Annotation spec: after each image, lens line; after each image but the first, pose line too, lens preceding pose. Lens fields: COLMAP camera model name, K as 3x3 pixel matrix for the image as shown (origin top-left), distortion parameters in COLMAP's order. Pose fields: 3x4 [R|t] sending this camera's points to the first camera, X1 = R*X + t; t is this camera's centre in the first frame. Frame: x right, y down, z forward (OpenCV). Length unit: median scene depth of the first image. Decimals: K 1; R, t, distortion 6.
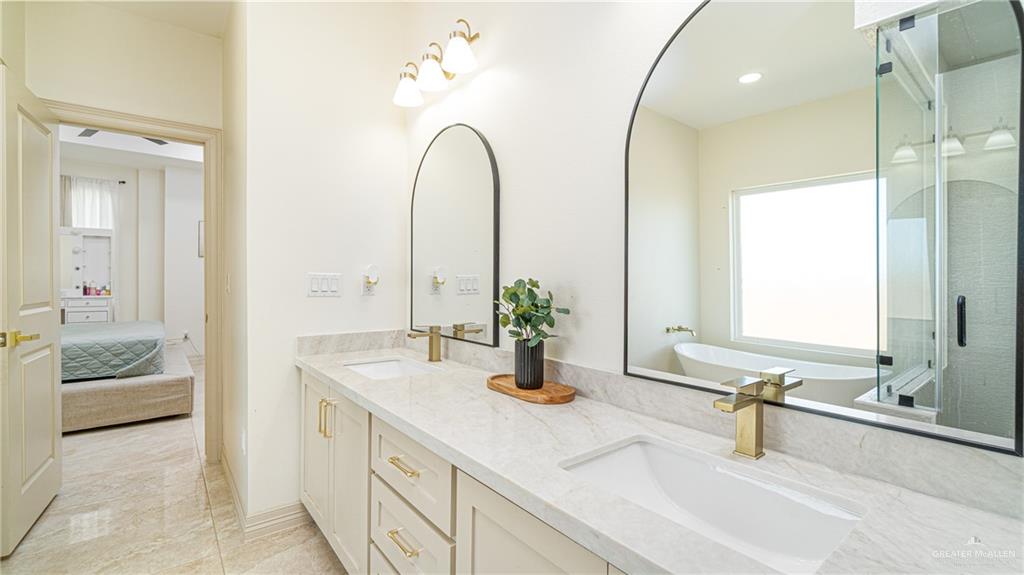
lens RADIAL K [[446.2, 0, 514.6], [0, 446.2, 281.4], [0, 0, 1]] dist [-0.001260, 0.000042]
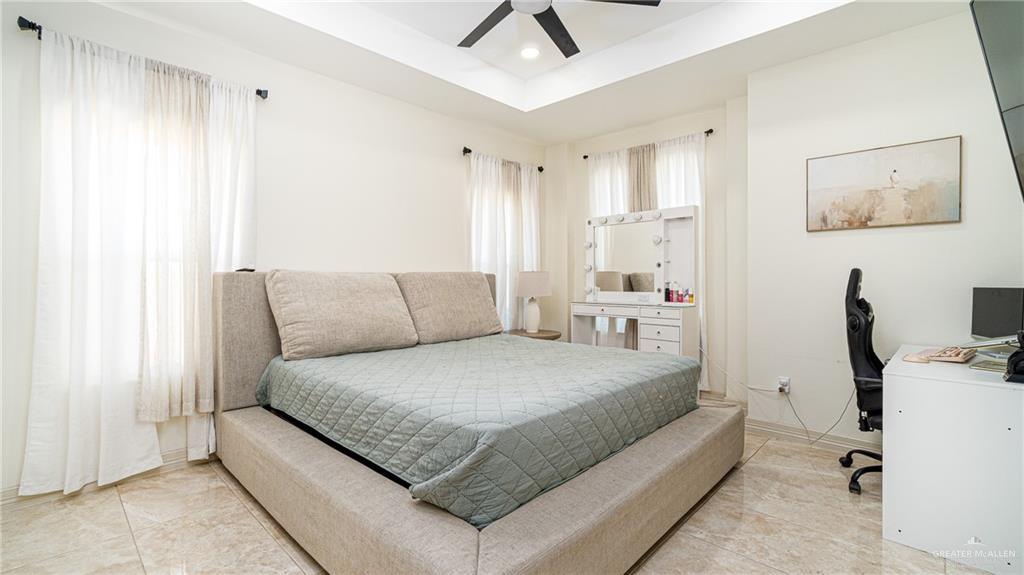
lens RADIAL K [[446.2, 0, 513.8], [0, 446.2, 281.3], [0, 0, 1]] dist [-0.001260, 0.000042]
pose [[0.129177, -0.000651, -0.991621, -0.276980], [-0.000275, 1.000000, -0.000692, -0.001010], [0.991622, 0.000362, 0.129177, 0.656782]]
